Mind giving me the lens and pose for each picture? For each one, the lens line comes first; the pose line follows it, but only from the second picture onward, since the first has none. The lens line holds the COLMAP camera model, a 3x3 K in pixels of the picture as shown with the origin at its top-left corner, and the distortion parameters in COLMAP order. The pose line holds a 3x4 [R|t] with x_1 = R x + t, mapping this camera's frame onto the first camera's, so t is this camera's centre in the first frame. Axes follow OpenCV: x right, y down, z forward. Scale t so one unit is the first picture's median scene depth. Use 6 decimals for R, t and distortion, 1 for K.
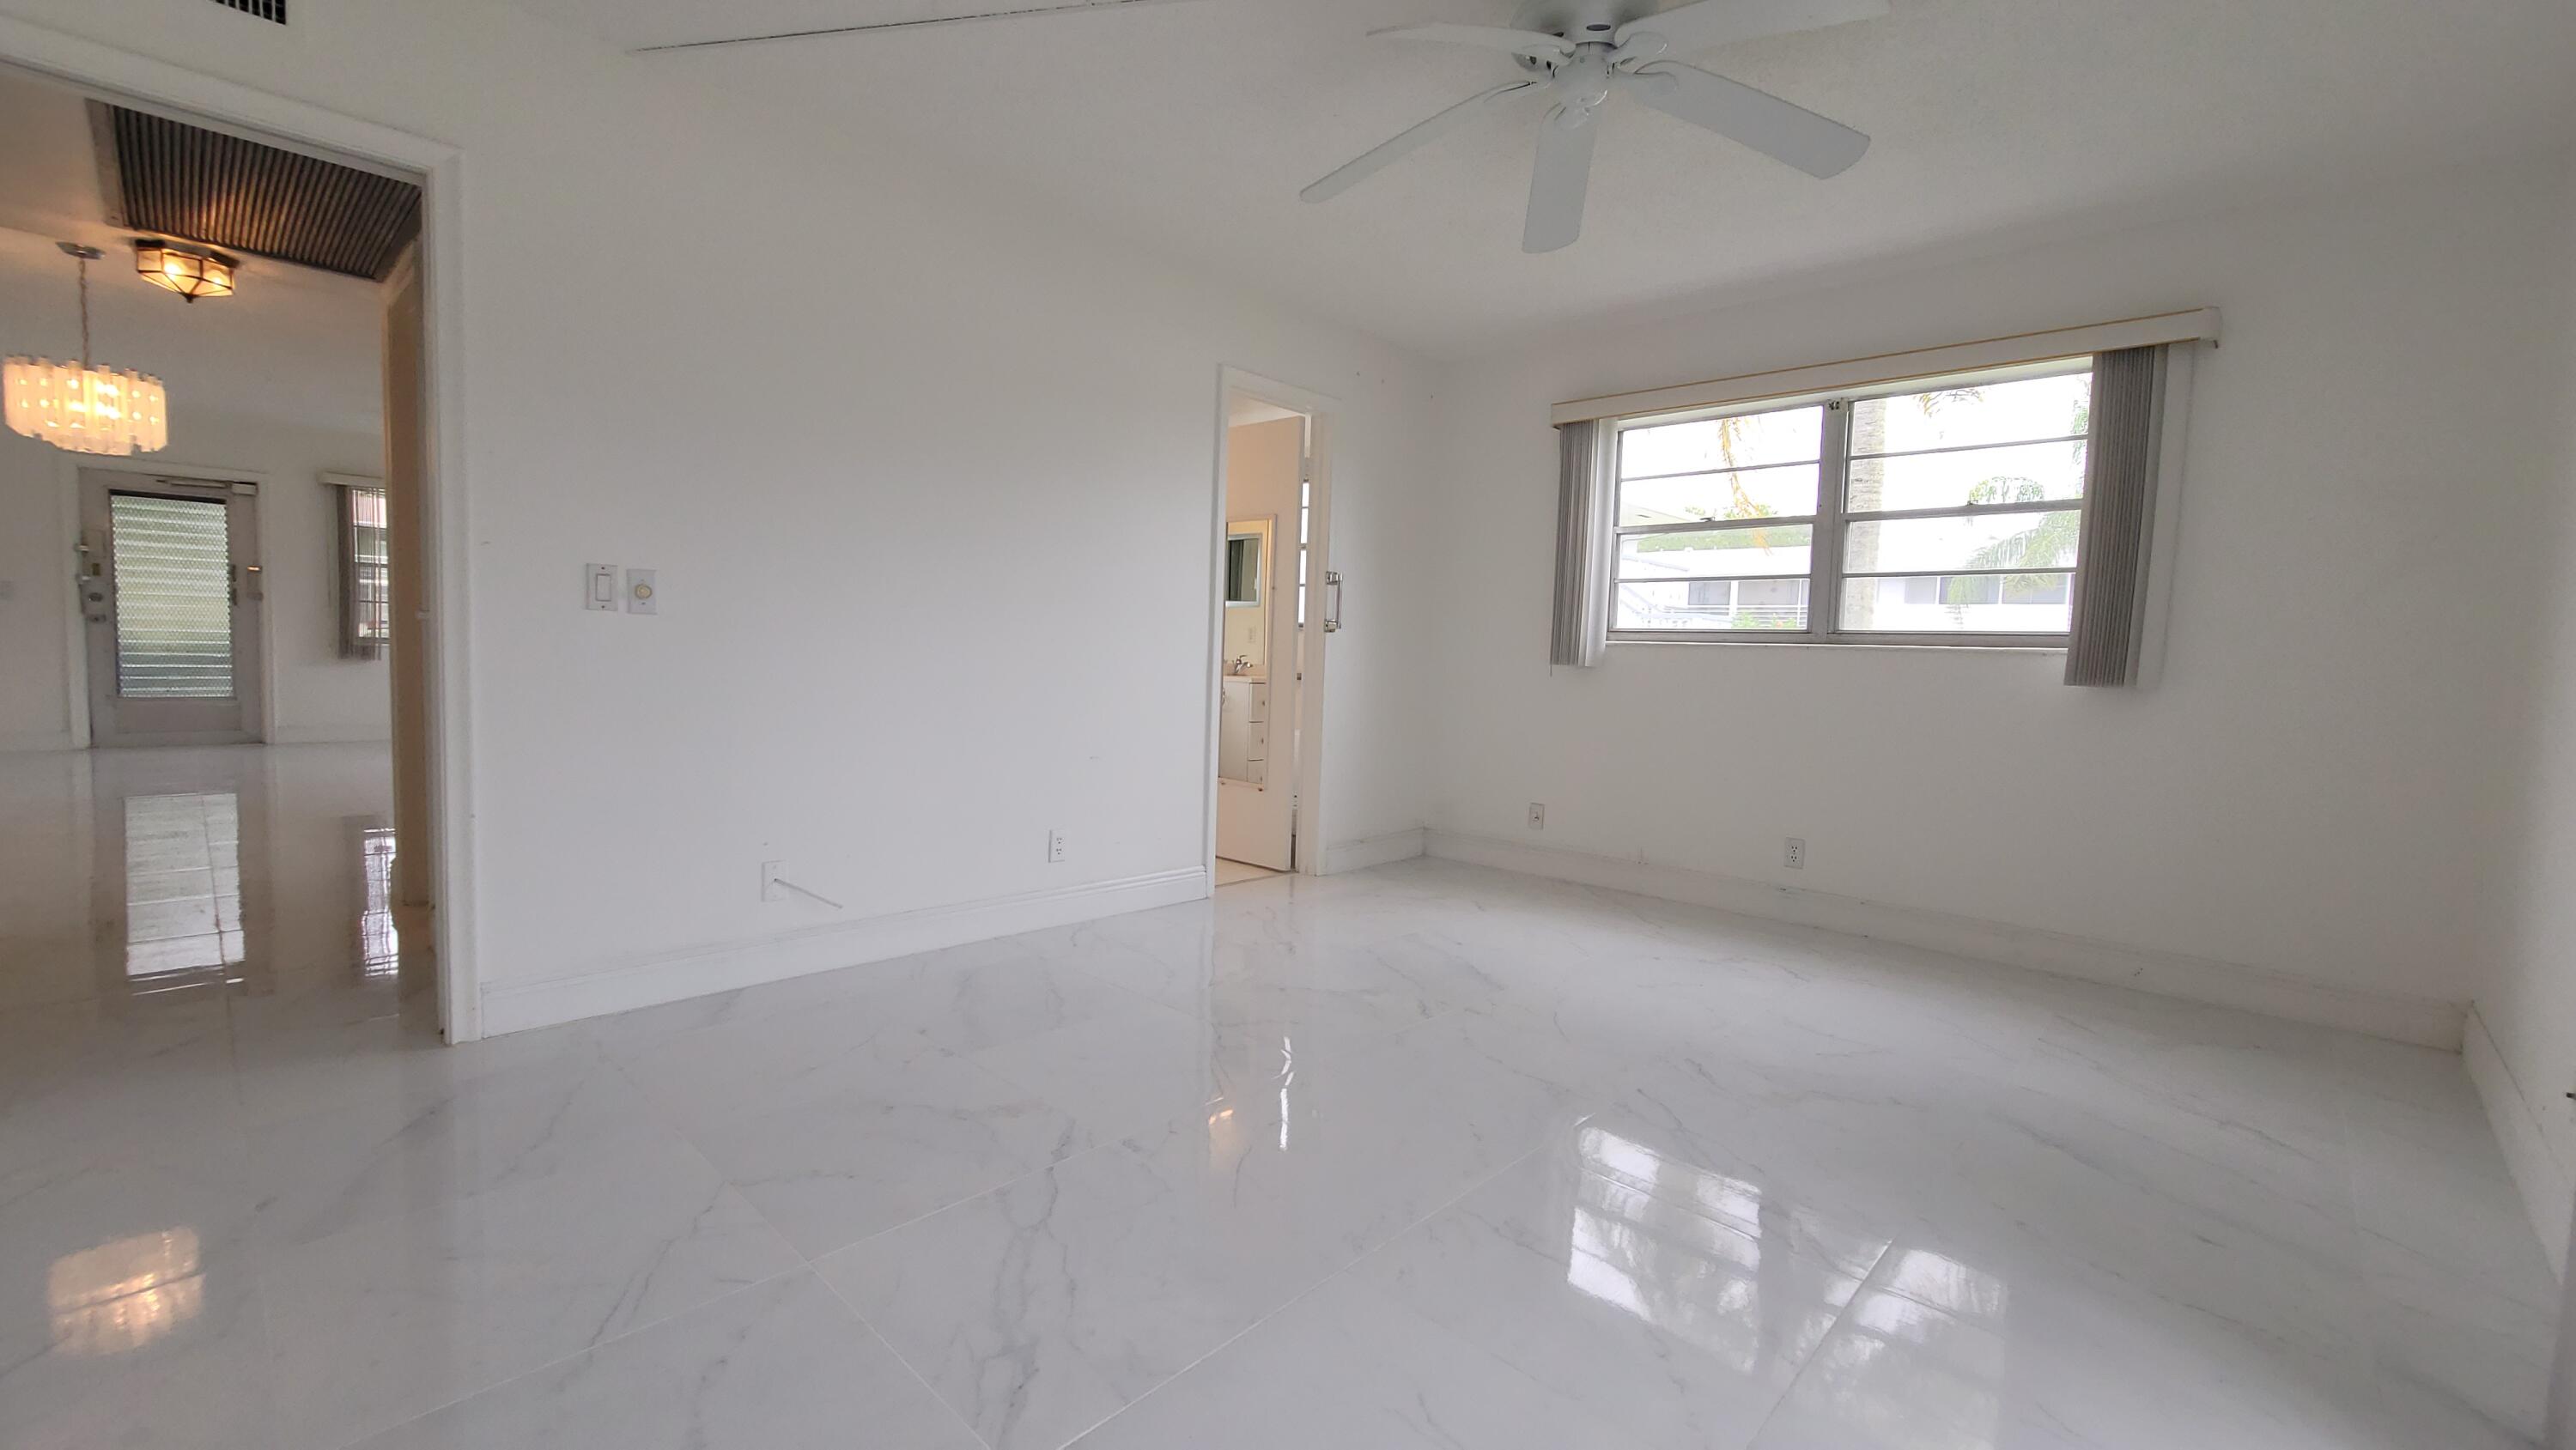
lens RADIAL K [[1055.4, 0, 1288.0], [0, 1055.4, 725.0], [0, 0, 1]] dist [-0.008938, -0.000002]
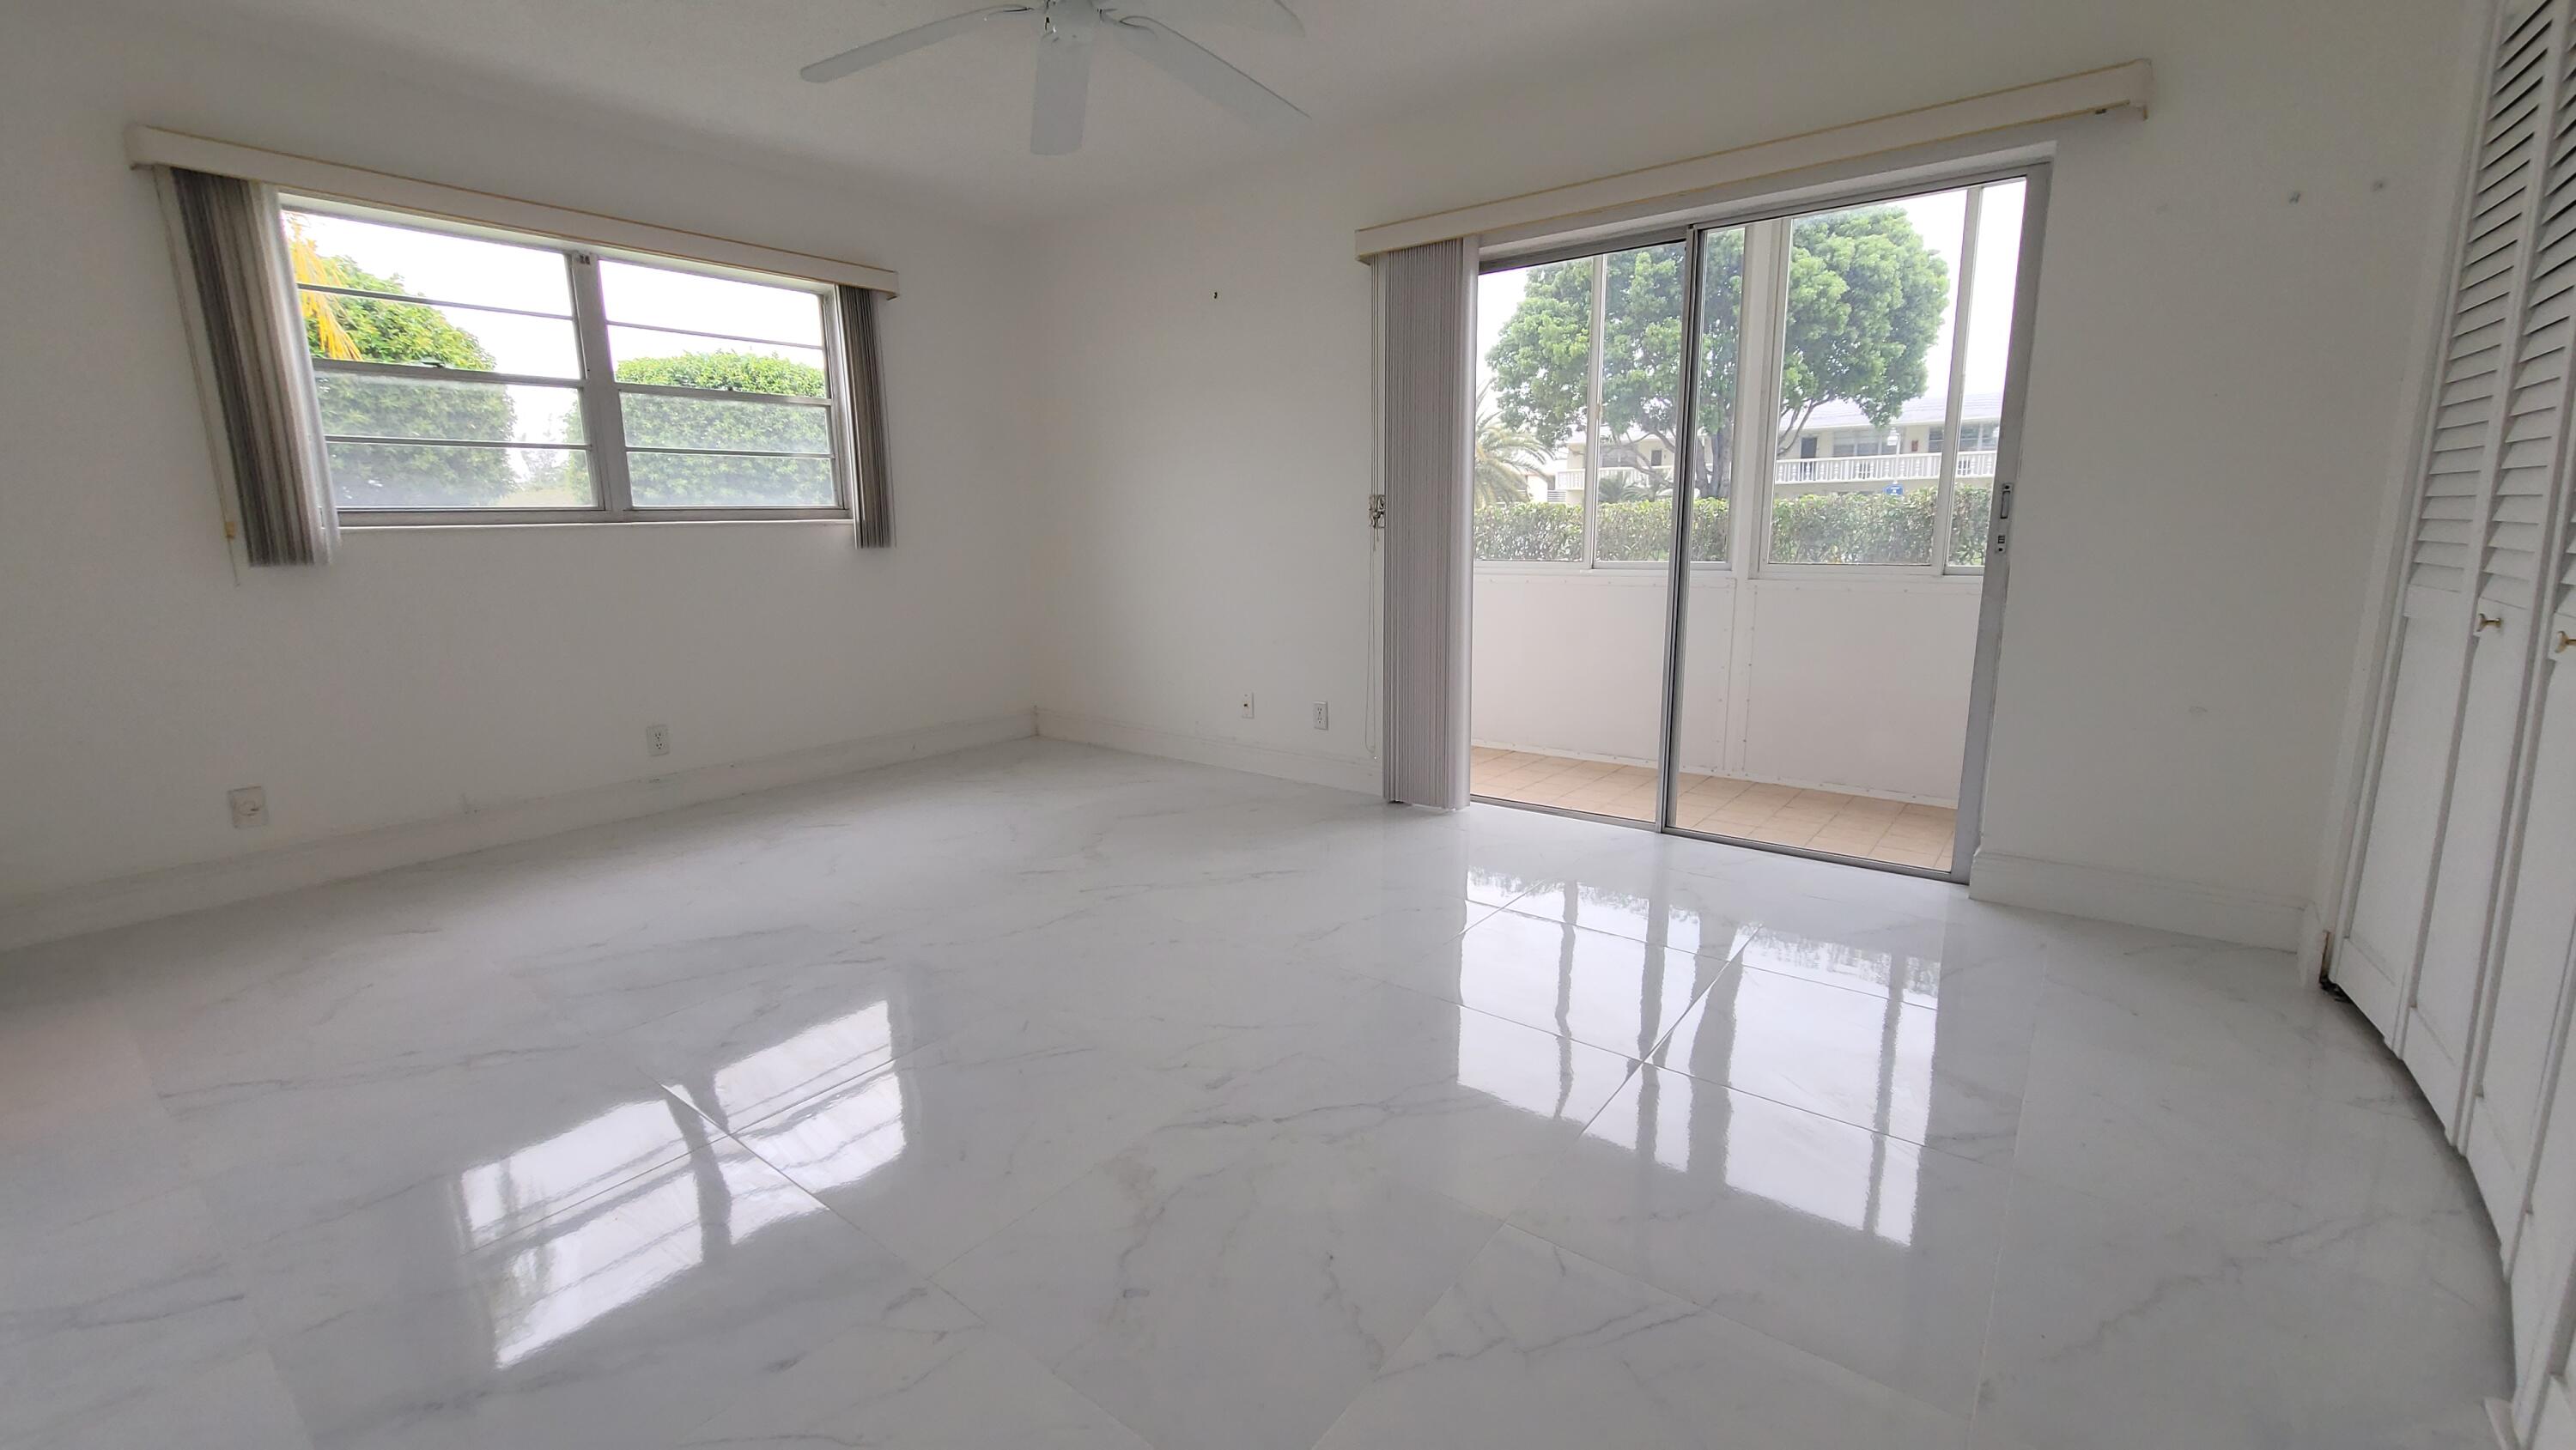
lens RADIAL K [[1055.4, 0, 1288.0], [0, 1055.4, 725.0], [0, 0, 1]] dist [-0.008938, -0.000002]
pose [[-0.107996, -0.220245, 0.969448, -0.598781], [0.080489, 0.970013, 0.229339, -0.078757], [-0.990888, 0.102798, -0.087031, 0.581355]]
